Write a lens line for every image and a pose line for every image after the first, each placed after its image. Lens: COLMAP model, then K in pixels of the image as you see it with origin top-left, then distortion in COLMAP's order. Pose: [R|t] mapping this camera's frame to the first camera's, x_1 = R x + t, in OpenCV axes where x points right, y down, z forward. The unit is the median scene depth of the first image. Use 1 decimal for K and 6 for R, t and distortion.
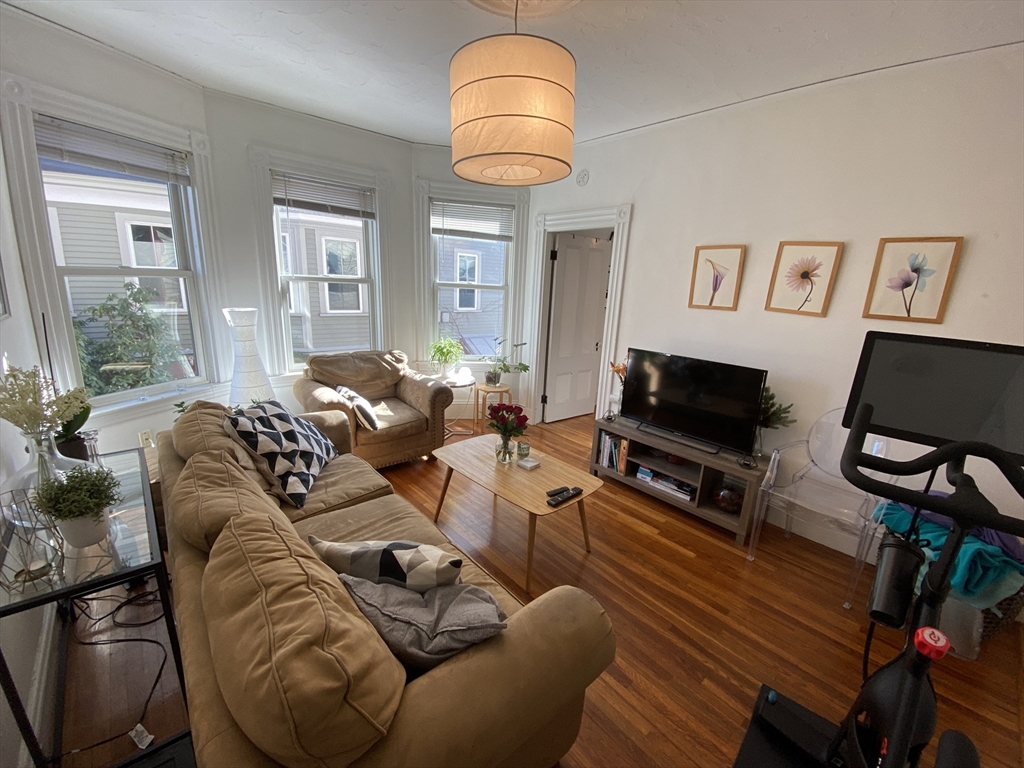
lens RADIAL K [[413.2, 0, 515.2], [0, 413.2, 384.8], [0, 0, 1]] dist [0.016929, -0.018837]
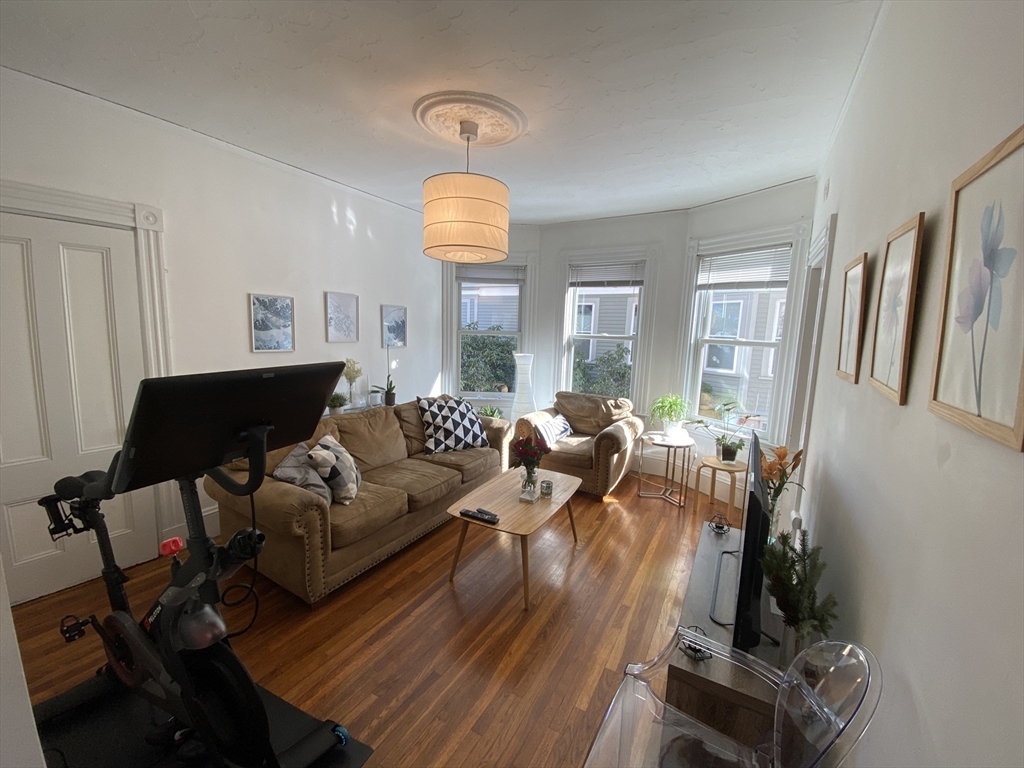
lens RADIAL K [[413.2, 0, 512.9], [0, 413.2, 382.7], [0, 0, 1]] dist [0.016929, -0.018837]
pose [[0.313114, 0.087447, -0.945681, 0.755296], [-0.241220, 0.970420, 0.009866, -0.071673], [0.918571, 0.225028, 0.324947, 0.410303]]
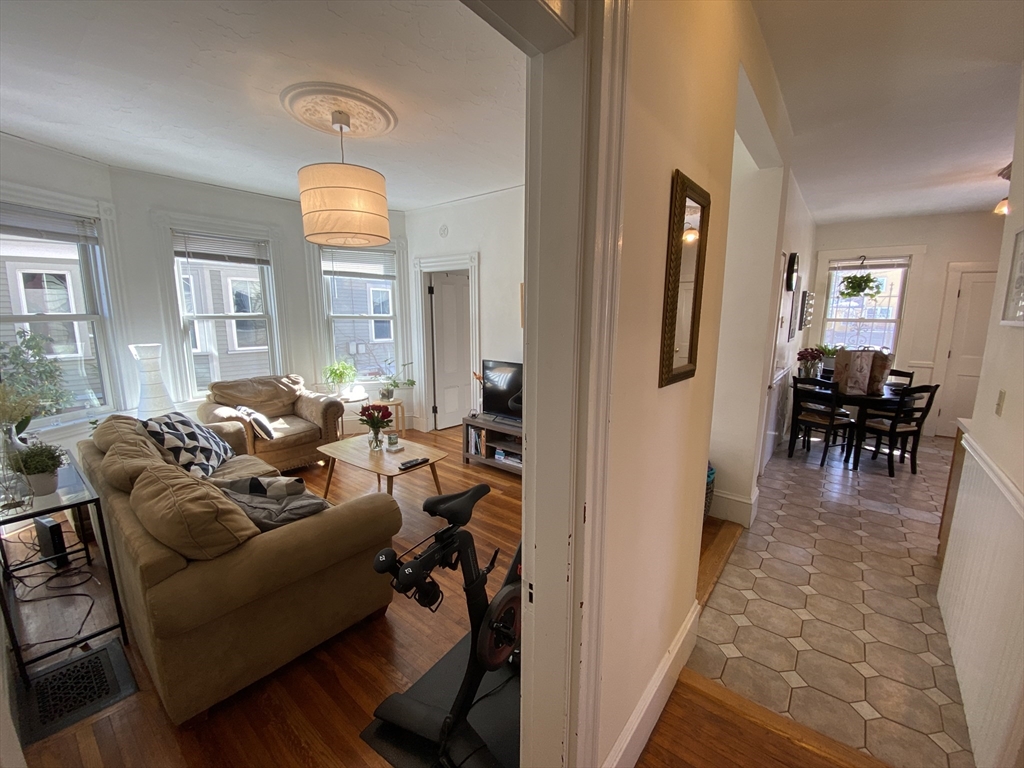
lens RADIAL K [[413.2, 0, 515.2], [0, 413.2, 382.2], [0, 0, 1]] dist [0.016929, -0.018837]
pose [[0.985694, -0.067469, 0.154453, 0.166698], [0.078683, 0.994600, -0.067678, 0.076581], [-0.149052, 0.078862, 0.985680, -0.276967]]
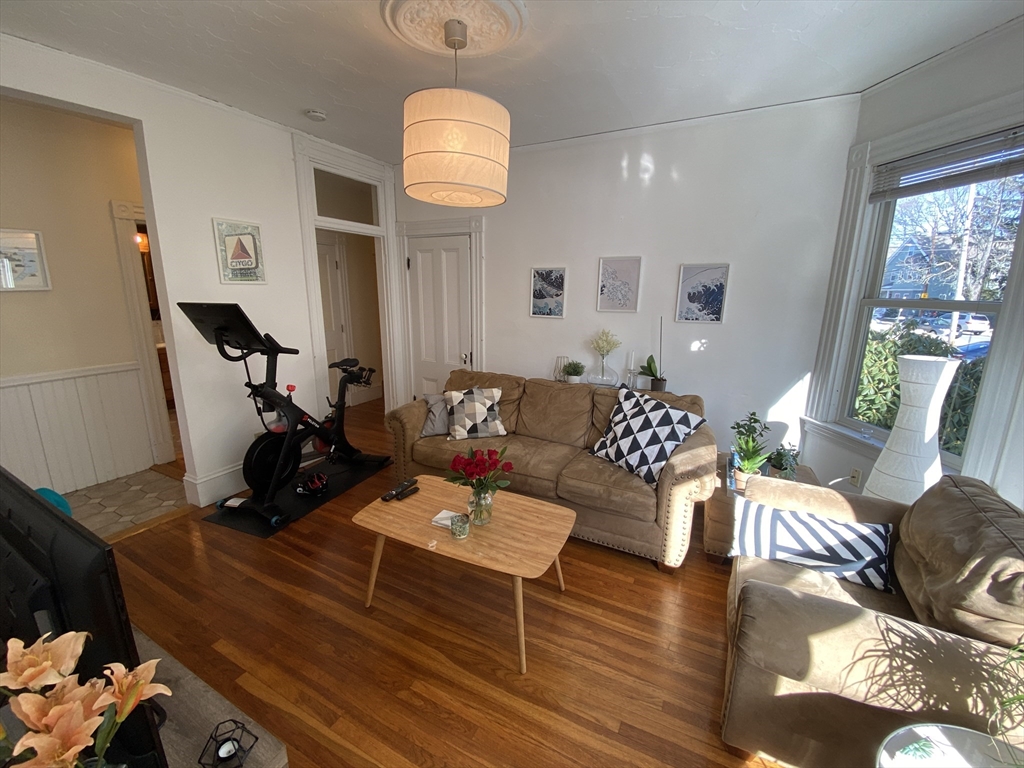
lens RADIAL K [[413.2, 0, 513.5], [0, 413.2, 379.3], [0, 0, 1]] dist [0.016929, -0.018837]
pose [[-0.935669, 0.023075, -0.352124, 0.160860], [-0.130943, 0.903913, 0.407179, -0.287053], [0.327685, 0.427093, -0.842742, 1.172634]]
